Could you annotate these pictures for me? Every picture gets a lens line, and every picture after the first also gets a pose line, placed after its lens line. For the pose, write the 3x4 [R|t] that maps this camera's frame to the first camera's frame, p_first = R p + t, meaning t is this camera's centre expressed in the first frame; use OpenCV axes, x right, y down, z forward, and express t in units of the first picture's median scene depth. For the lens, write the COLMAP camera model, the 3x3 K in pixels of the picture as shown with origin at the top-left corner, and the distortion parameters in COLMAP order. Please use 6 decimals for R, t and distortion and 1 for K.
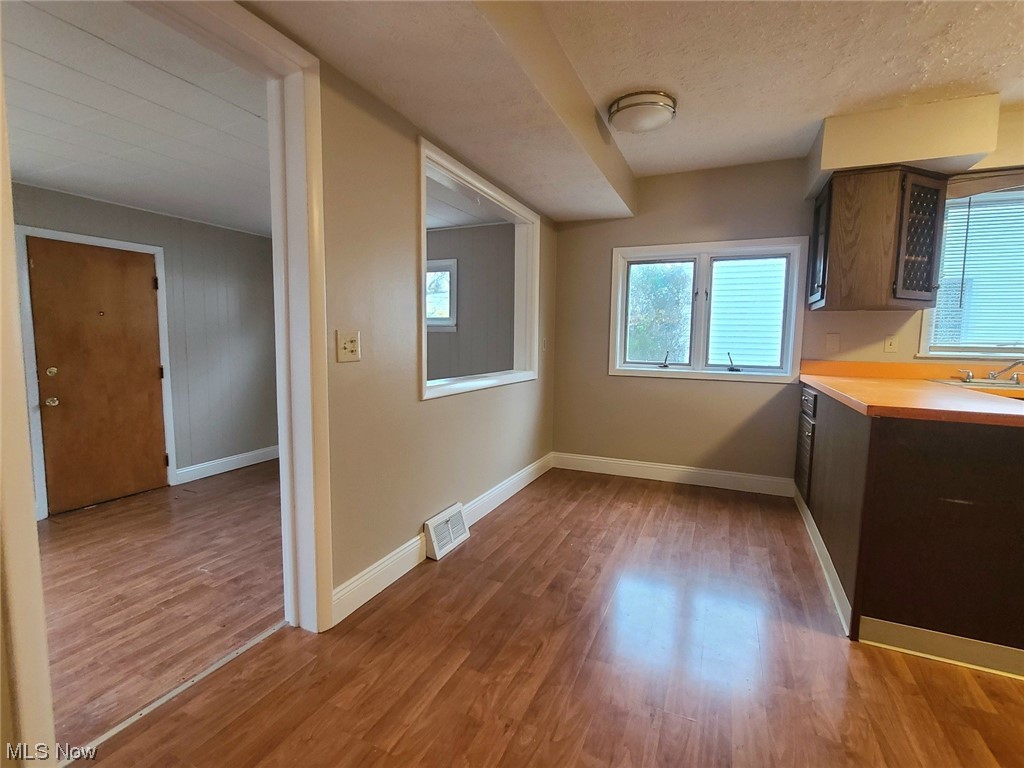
lens RADIAL K [[484.7, 0, 512.0], [0, 484.7, 384.0], [0, 0, 1]] dist [-0.001773, -0.000682]
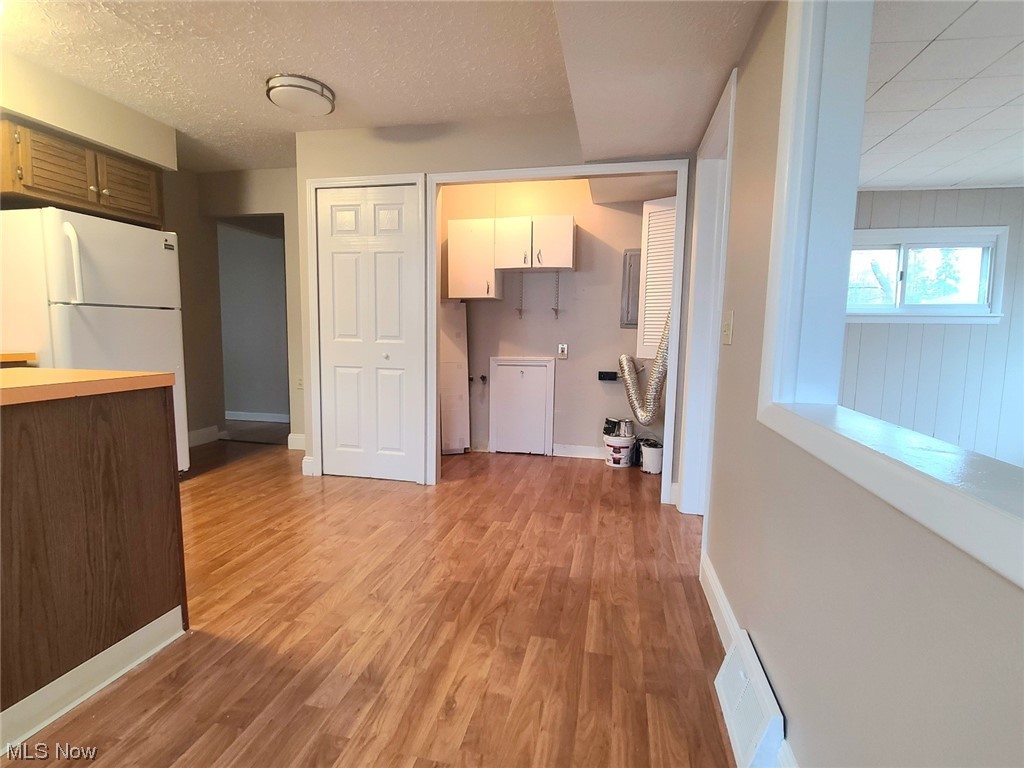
lens RADIAL K [[484.7, 0, 512.0], [0, 484.7, 384.0], [0, 0, 1]] dist [-0.001773, -0.000682]
pose [[-0.977888, -0.012580, -0.208750, 0.177561], [-0.055379, 0.978133, 0.200474, -0.086577], [0.201663, 0.207602, -0.957201, 1.145532]]
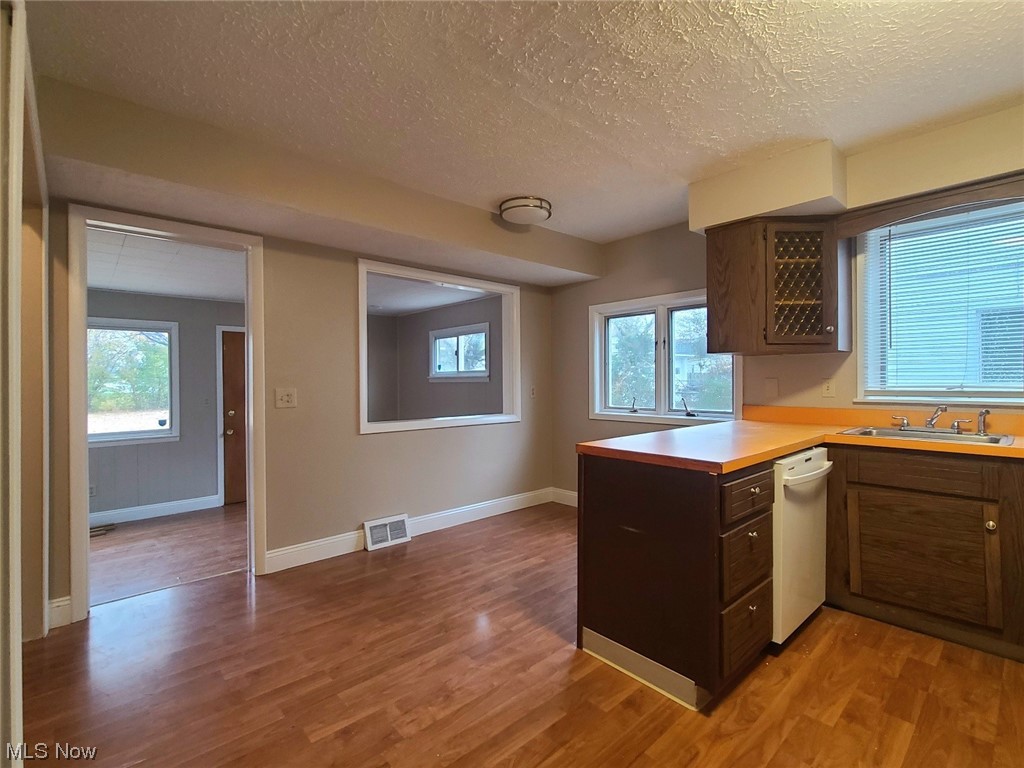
lens RADIAL K [[484.7, 0, 512.0], [0, 484.7, 384.0], [0, 0, 1]] dist [-0.001773, -0.000682]
pose [[0.914397, -0.019275, -0.404359, 0.623876], [-0.017293, 0.996094, -0.086588, 0.001116], [0.404449, 0.086168, 0.910492, -0.107554]]
